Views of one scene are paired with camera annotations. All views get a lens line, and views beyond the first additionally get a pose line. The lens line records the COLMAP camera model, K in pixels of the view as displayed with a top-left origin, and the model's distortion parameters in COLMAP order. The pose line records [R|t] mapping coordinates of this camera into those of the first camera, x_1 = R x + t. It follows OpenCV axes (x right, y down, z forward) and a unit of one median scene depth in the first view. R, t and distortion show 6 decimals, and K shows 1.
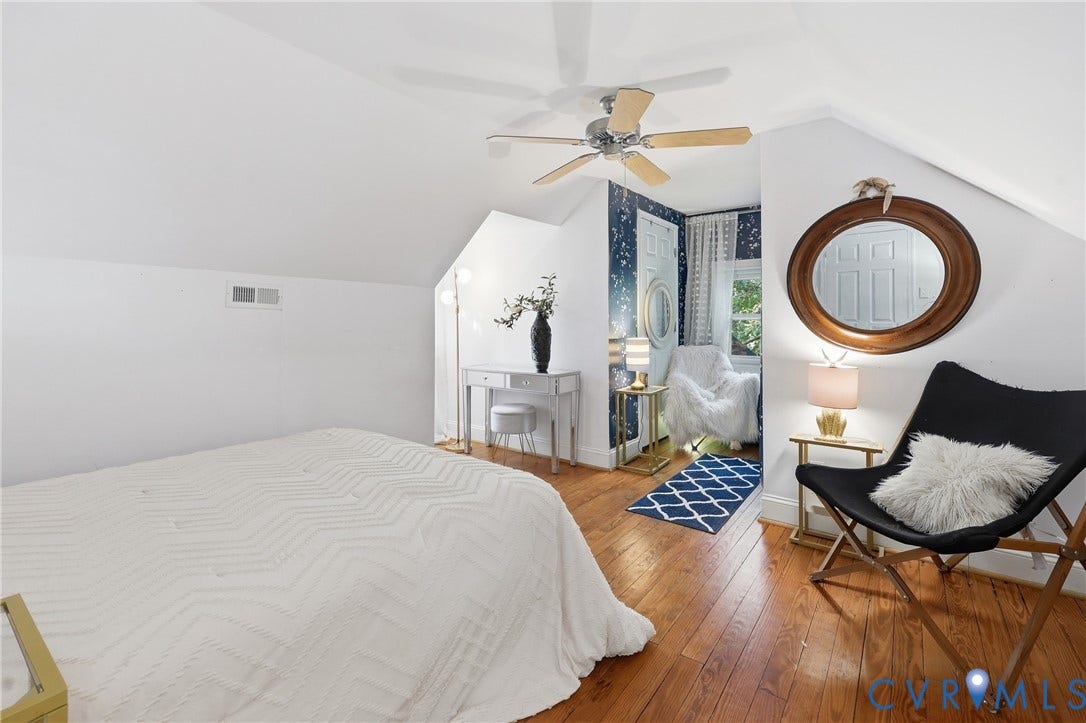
lens RADIAL K [[482.1, 0, 564.0], [0, 482.1, 321.8], [0, 0, 1]] dist [-0.000468, 0.000022]
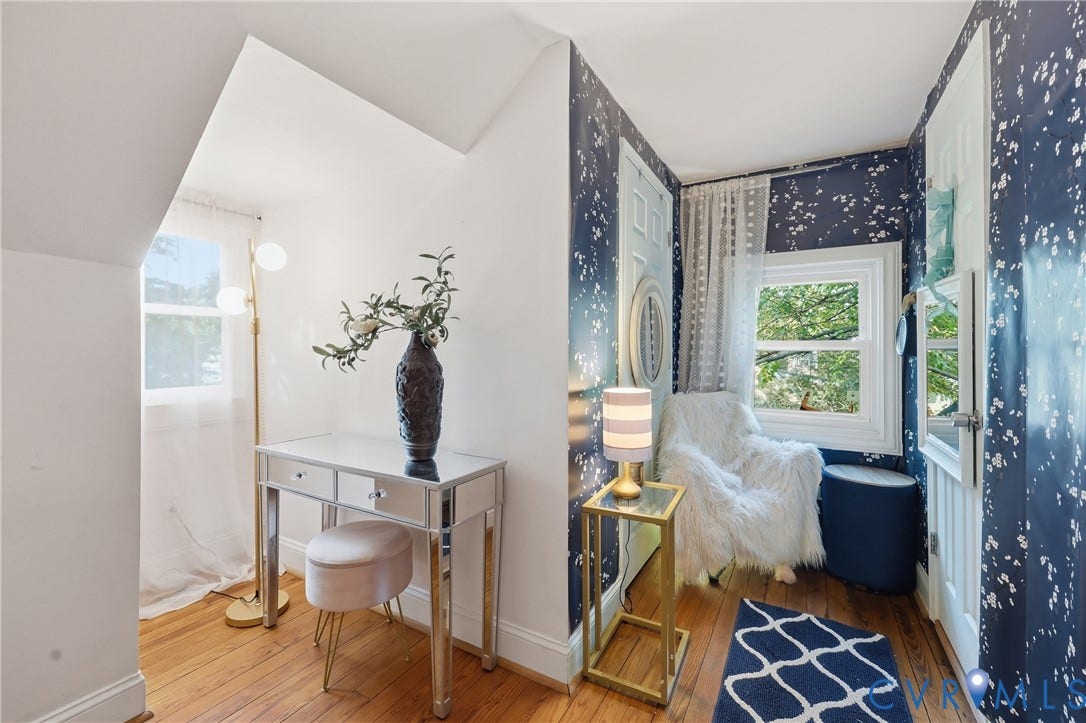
lens RADIAL K [[446.2, 0, 542.1], [0, 446.2, 350.1], [0, 0, 1]] dist [-0.000357, 0.000003]
pose [[0.996707, 0.005134, 0.080920, 0.033146], [-0.004962, 0.999985, -0.002332, -0.002921], [-0.080931, 0.001923, 0.996718, 0.565604]]
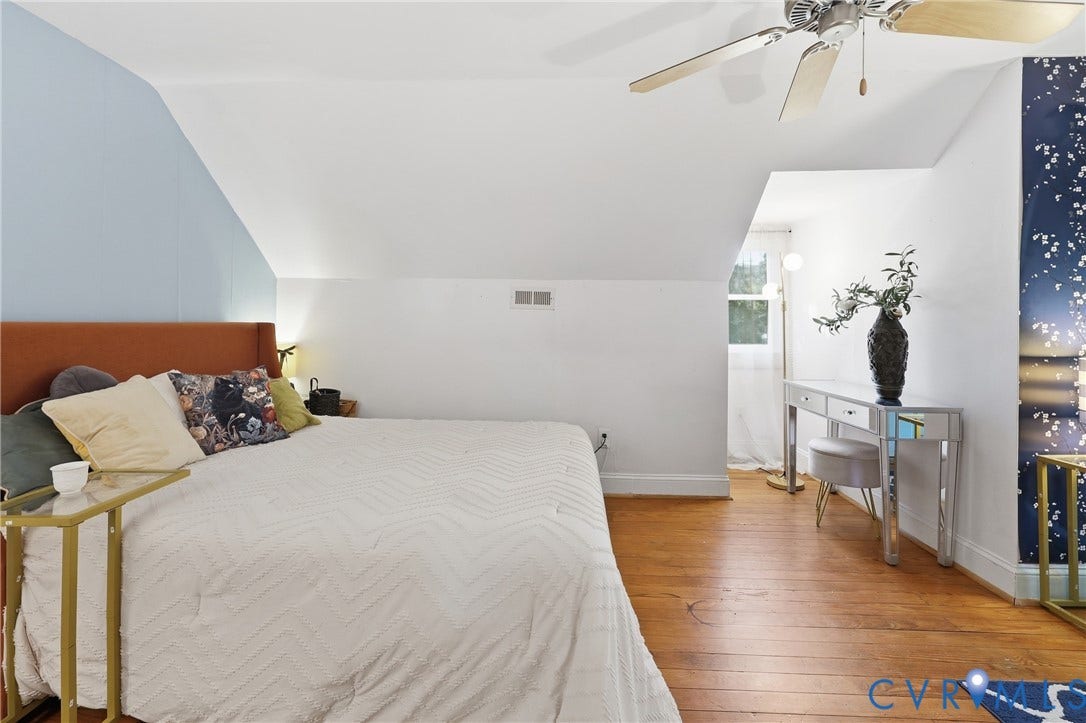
lens RADIAL K [[487.7, 0, 540.1], [0, 487.7, 321.6], [0, 0, 1]] dist [-0.000800, 0.000169]
pose [[0.541761, 0.005464, -0.840515, 0.249233], [-0.007388, 0.999971, 0.001739, 0.000397], [0.840500, 0.005268, 0.541786, 0.251168]]
